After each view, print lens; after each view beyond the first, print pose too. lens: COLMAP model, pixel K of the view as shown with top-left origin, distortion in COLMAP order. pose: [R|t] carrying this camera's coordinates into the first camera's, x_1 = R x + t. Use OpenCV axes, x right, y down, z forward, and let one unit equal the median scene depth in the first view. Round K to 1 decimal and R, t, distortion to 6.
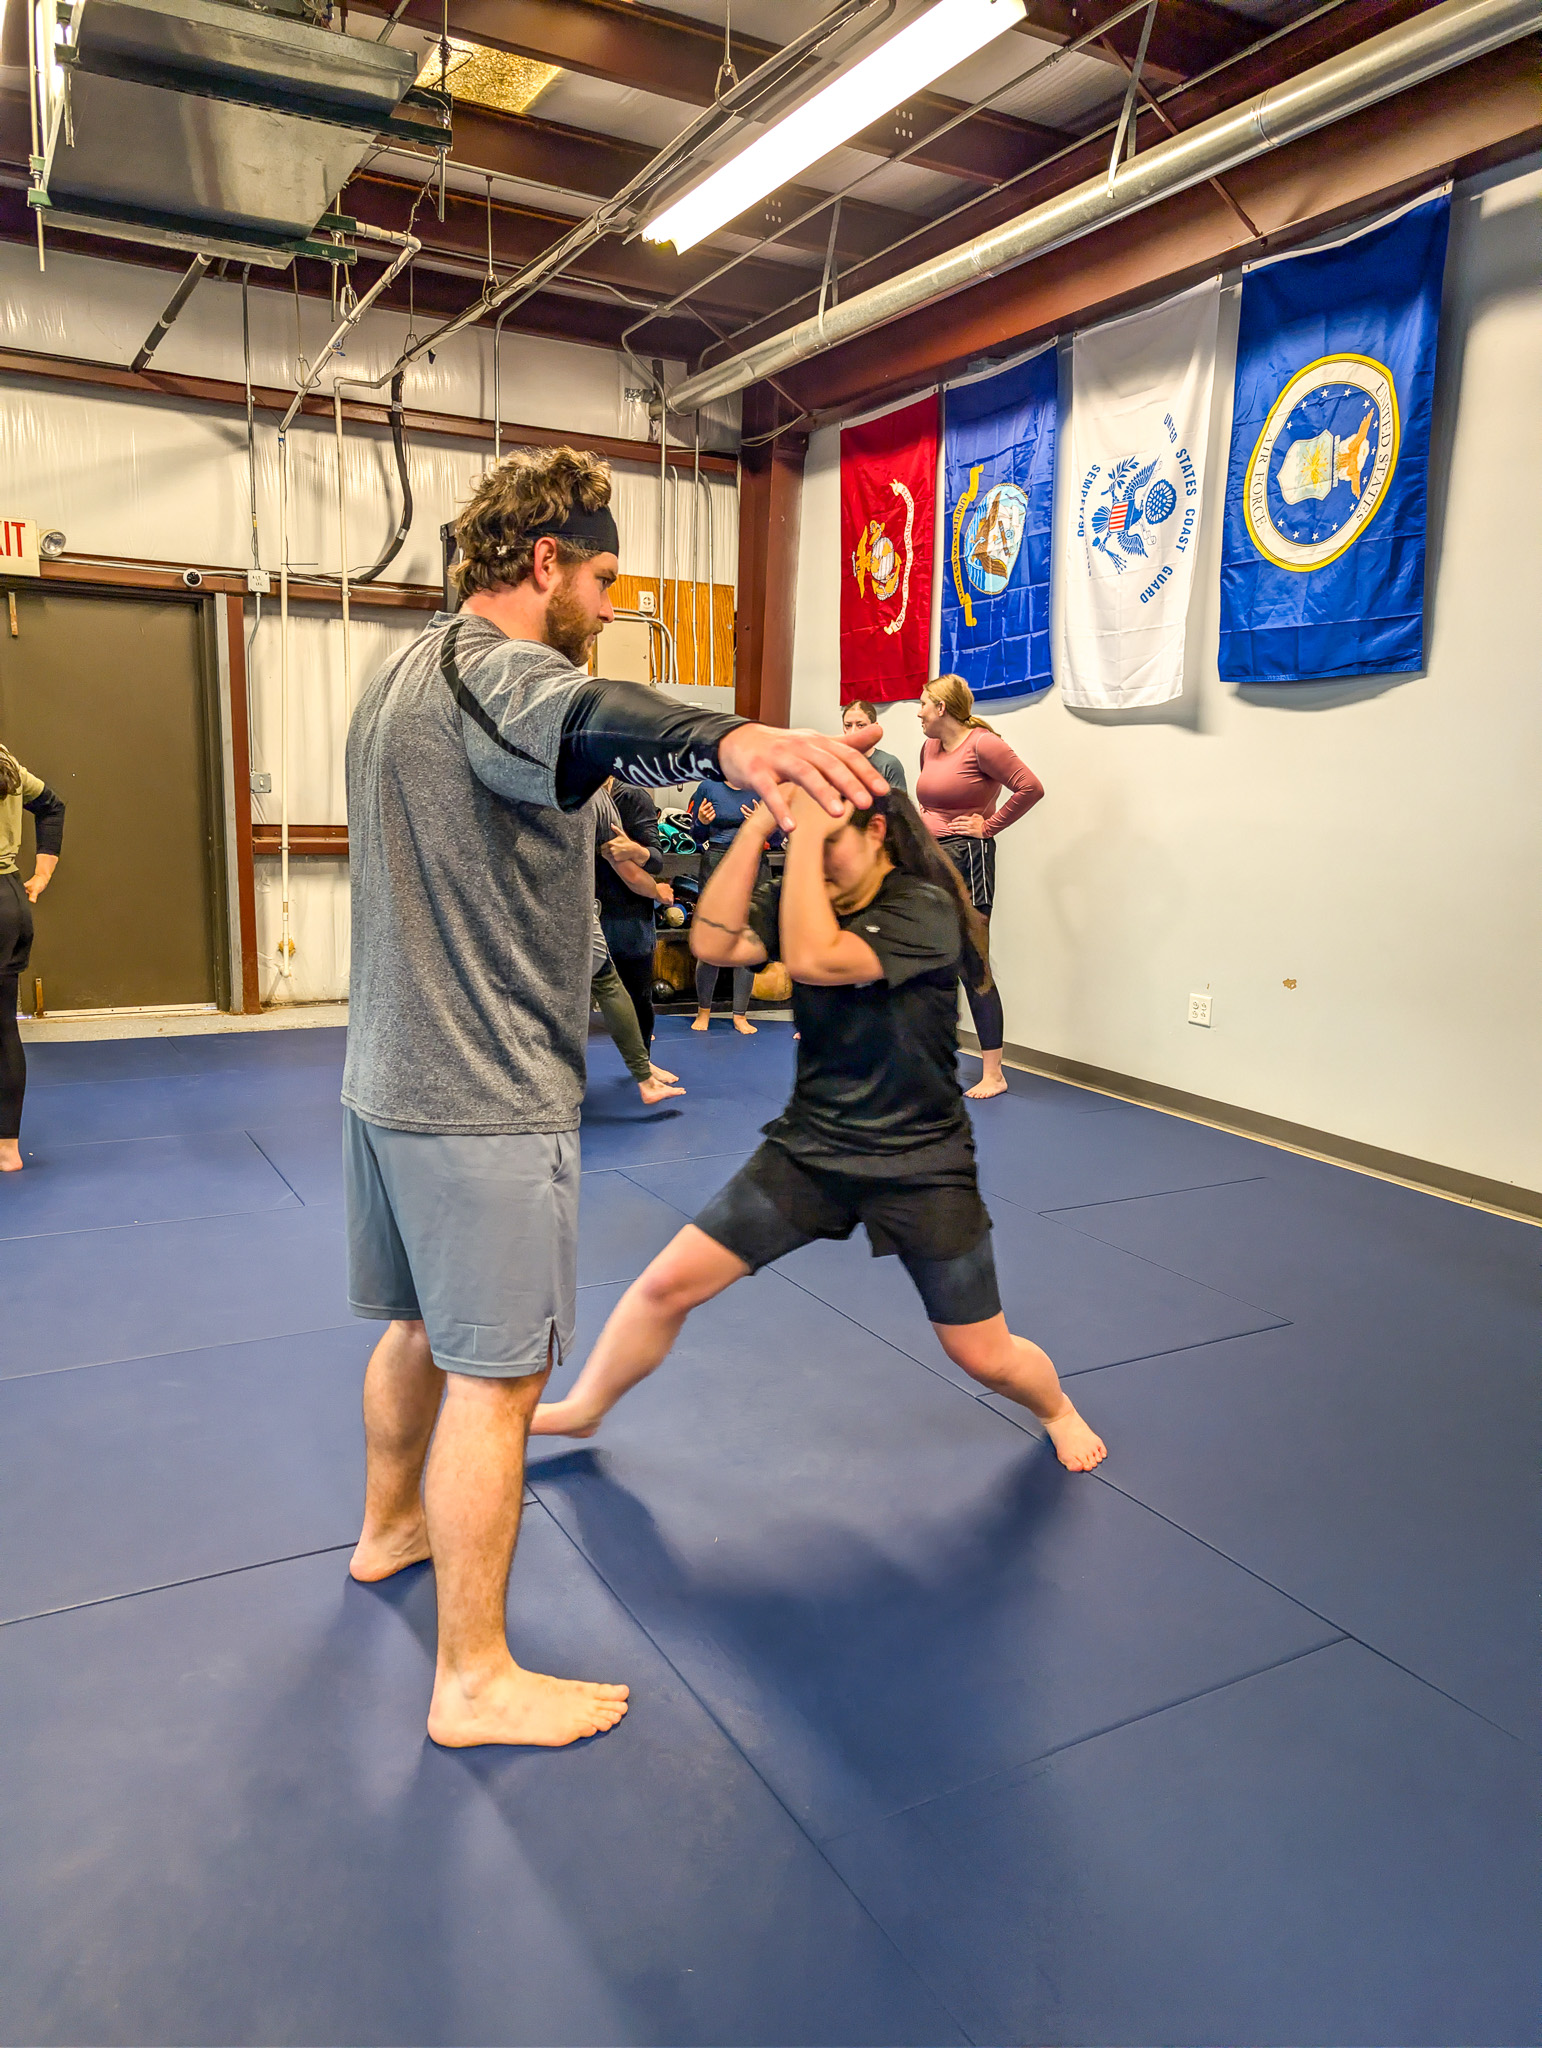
lens RADIAL K [[1426.7, 0, 795.0], [0, 1426.7, 1065.9], [0, 0, 1]] dist [-0.008055, 0.004857]
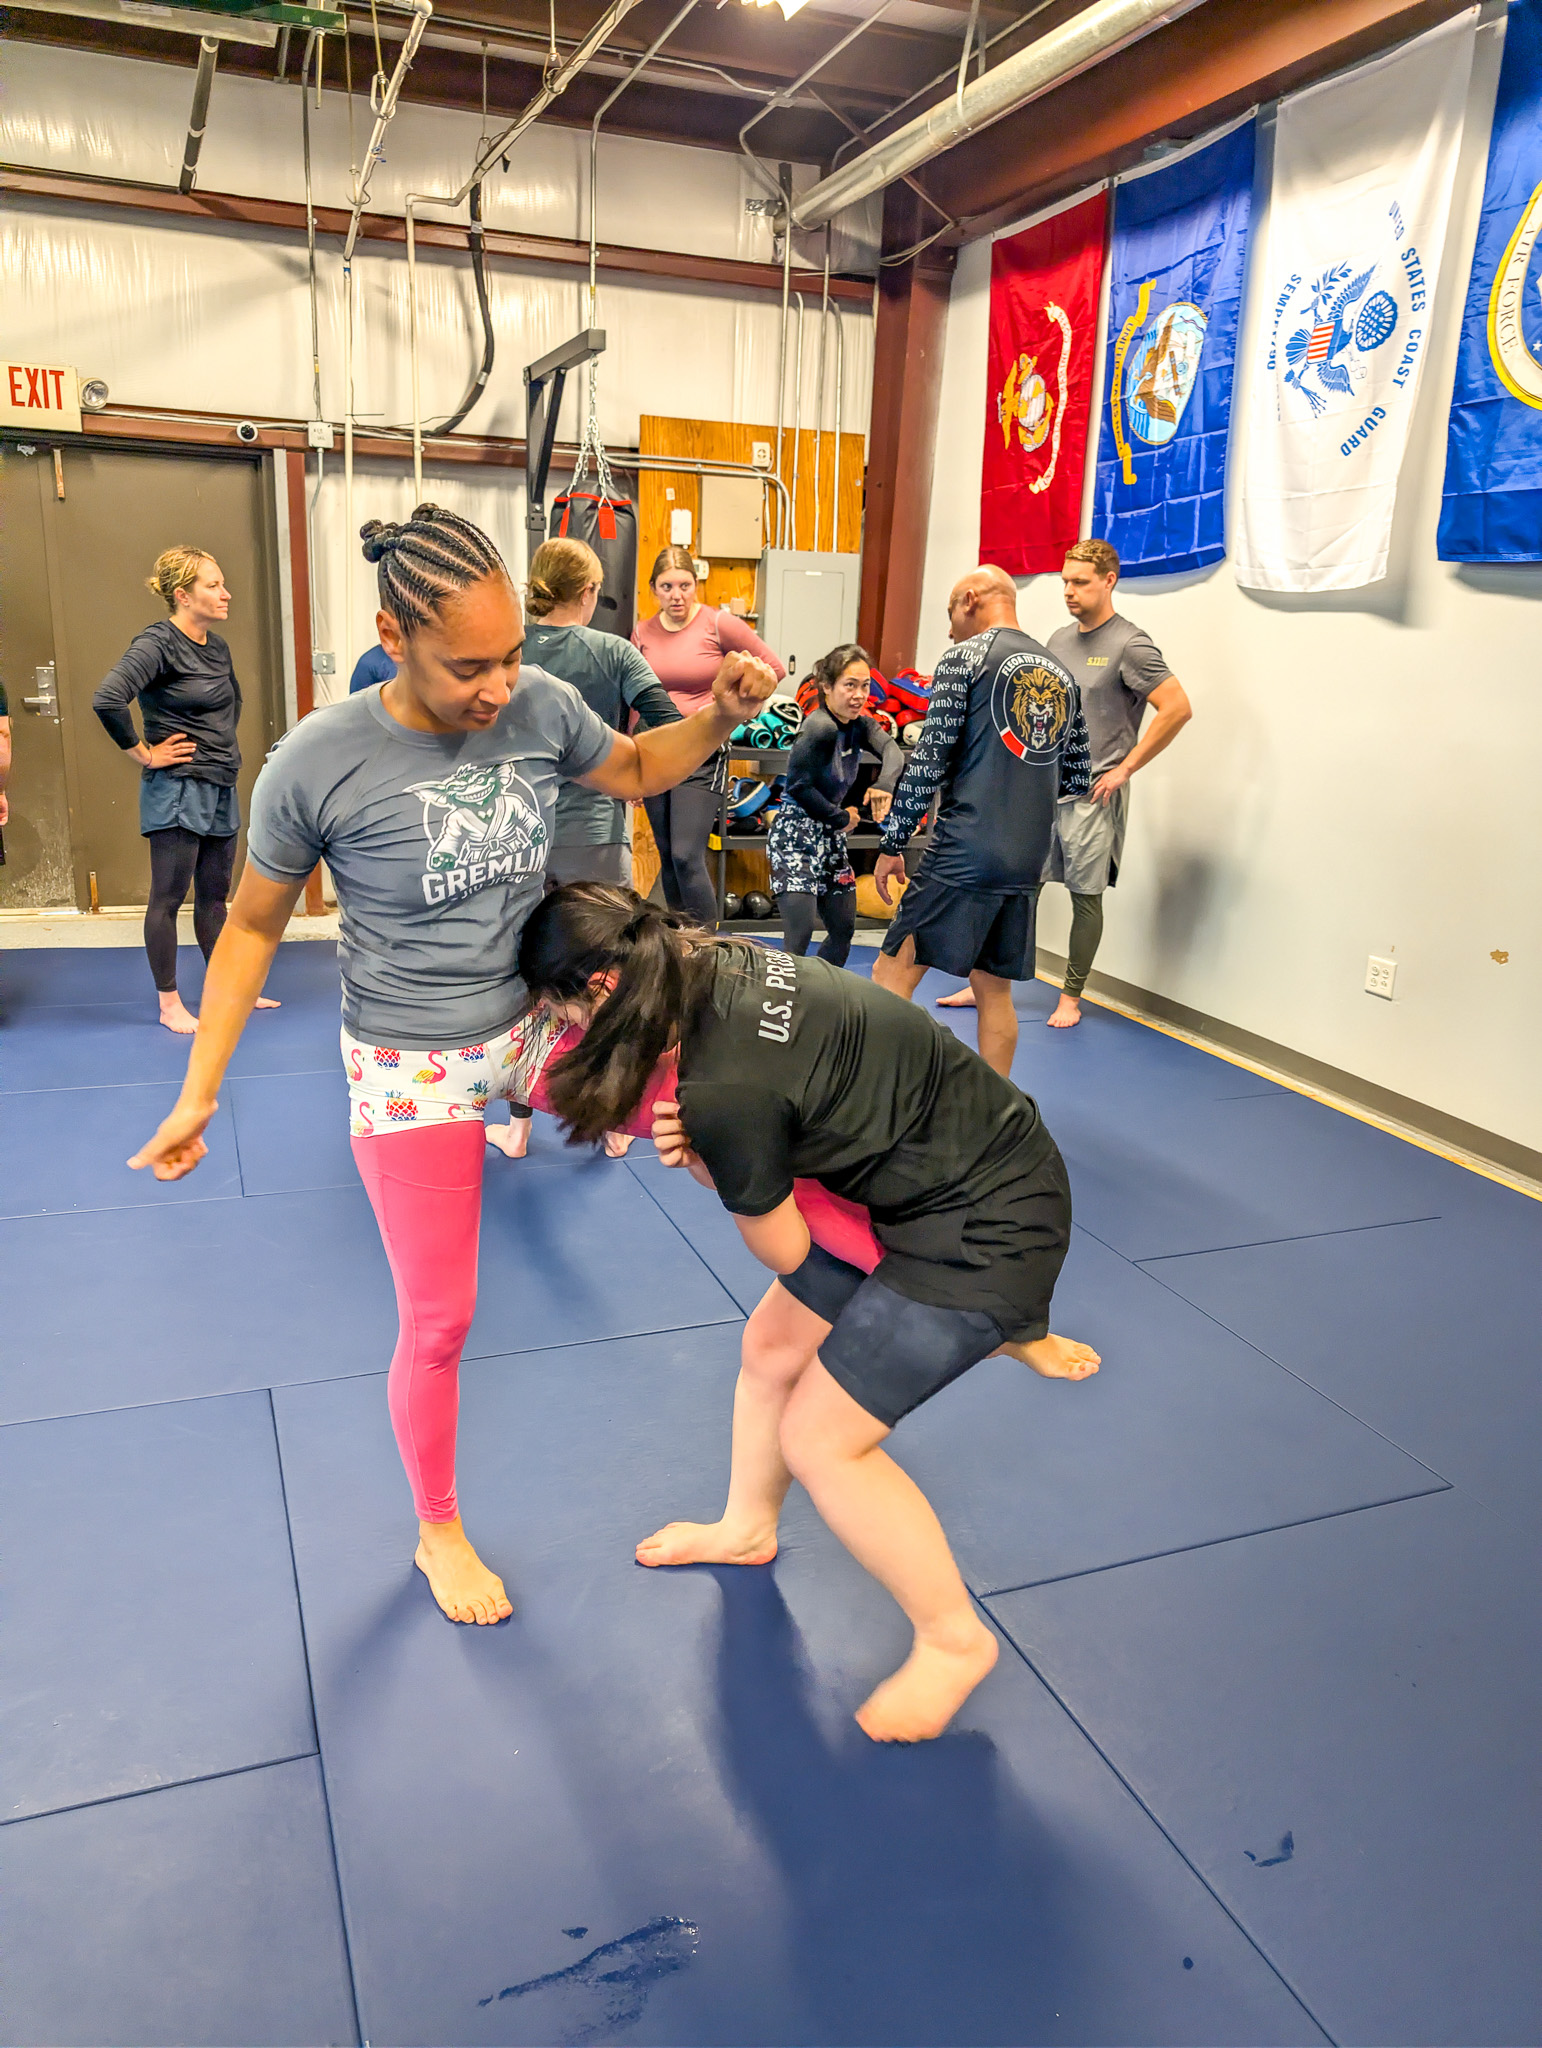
lens RADIAL K [[1423.6, 0, 771.0], [0, 1423.6, 1024.0], [0, 0, 1]] dist [0.006072, 0.000114]
pose [[0.987670, 0.052229, -0.147579, 0.055489], [-0.041423, 0.996295, 0.075370, -0.050654], [0.150969, -0.068327, 0.986174, 0.133841]]
